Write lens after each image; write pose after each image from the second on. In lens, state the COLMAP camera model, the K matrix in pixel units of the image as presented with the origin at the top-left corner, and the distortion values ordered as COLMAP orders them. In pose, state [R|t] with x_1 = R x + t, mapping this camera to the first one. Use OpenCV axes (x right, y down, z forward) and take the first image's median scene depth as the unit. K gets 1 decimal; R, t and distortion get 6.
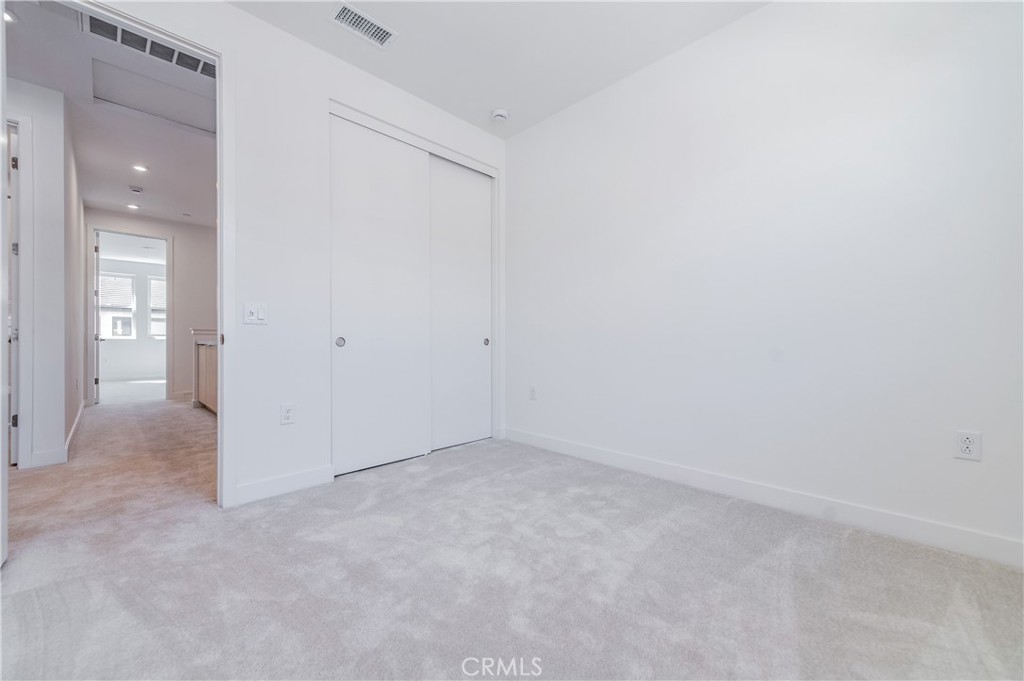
lens RADIAL K [[408.0, 0, 520.0], [0, 408.0, 343.9], [0, 0, 1]] dist [0.006186, -0.001529]
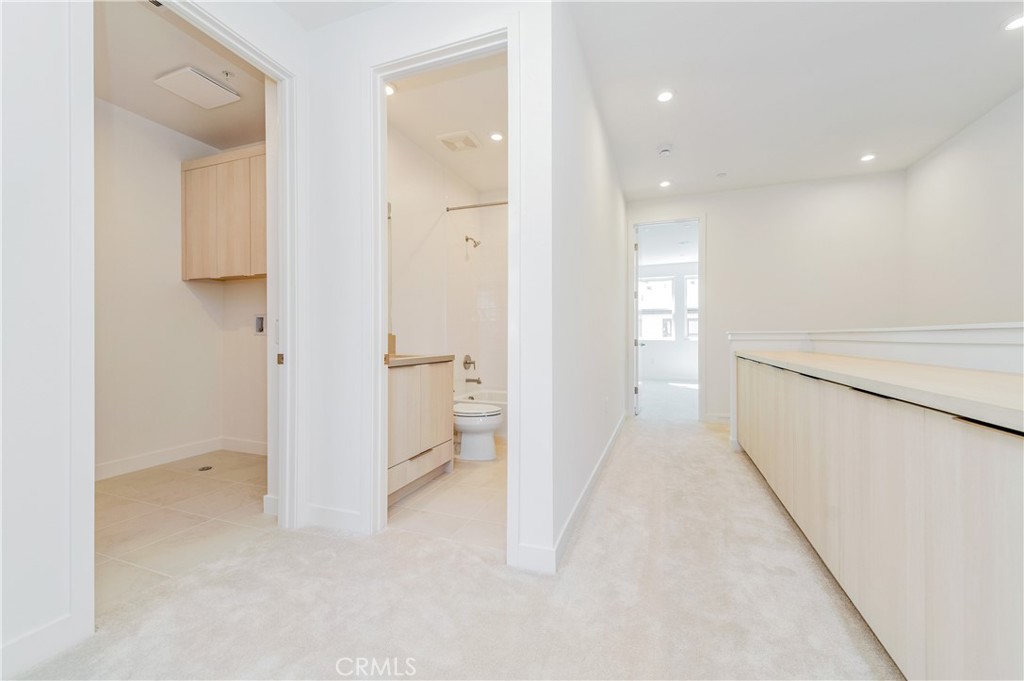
lens RADIAL K [[408.0, 0, 515.2], [0, 408.0, 341.6], [0, 0, 1]] dist [0.006186, -0.001529]
pose [[0.419593, 0.005409, -0.907696, -0.212068], [0.001134, 0.999978, 0.006483, -0.016755], [0.907712, -0.003749, 0.419578, 0.249134]]
